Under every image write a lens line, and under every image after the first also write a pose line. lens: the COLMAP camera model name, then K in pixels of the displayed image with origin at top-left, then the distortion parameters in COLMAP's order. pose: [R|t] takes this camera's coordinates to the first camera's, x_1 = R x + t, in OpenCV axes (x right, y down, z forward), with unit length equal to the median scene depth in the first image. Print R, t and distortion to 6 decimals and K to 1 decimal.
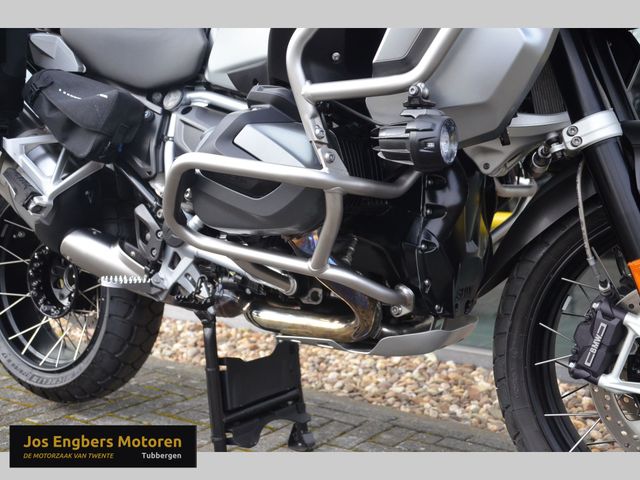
lens RADIAL K [[854.0, 0, 304.6], [0, 854.0, 240.7], [0, 0, 1]] dist [-0.040373, 0.471176]
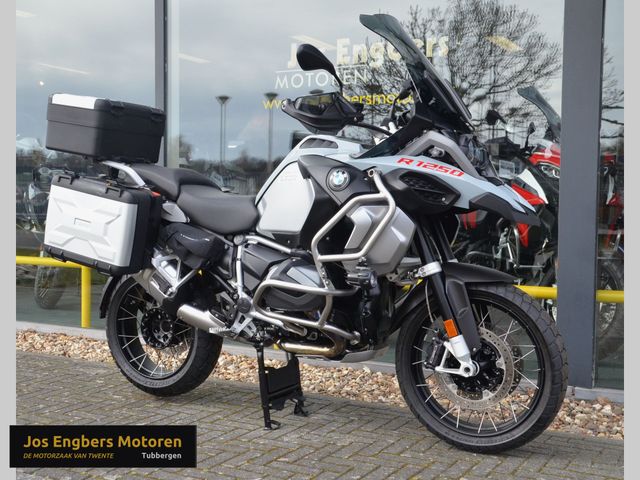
lens RADIAL K [[854.0, 0, 304.6], [0, 854.0, 240.7], [0, 0, 1]] dist [-0.040373, 0.471176]
pose [[0.996816, -0.011131, 0.078961, -0.183472], [0.013856, 0.999324, -0.034057, -0.104949], [-0.078529, 0.035043, 0.996296, -1.181408]]
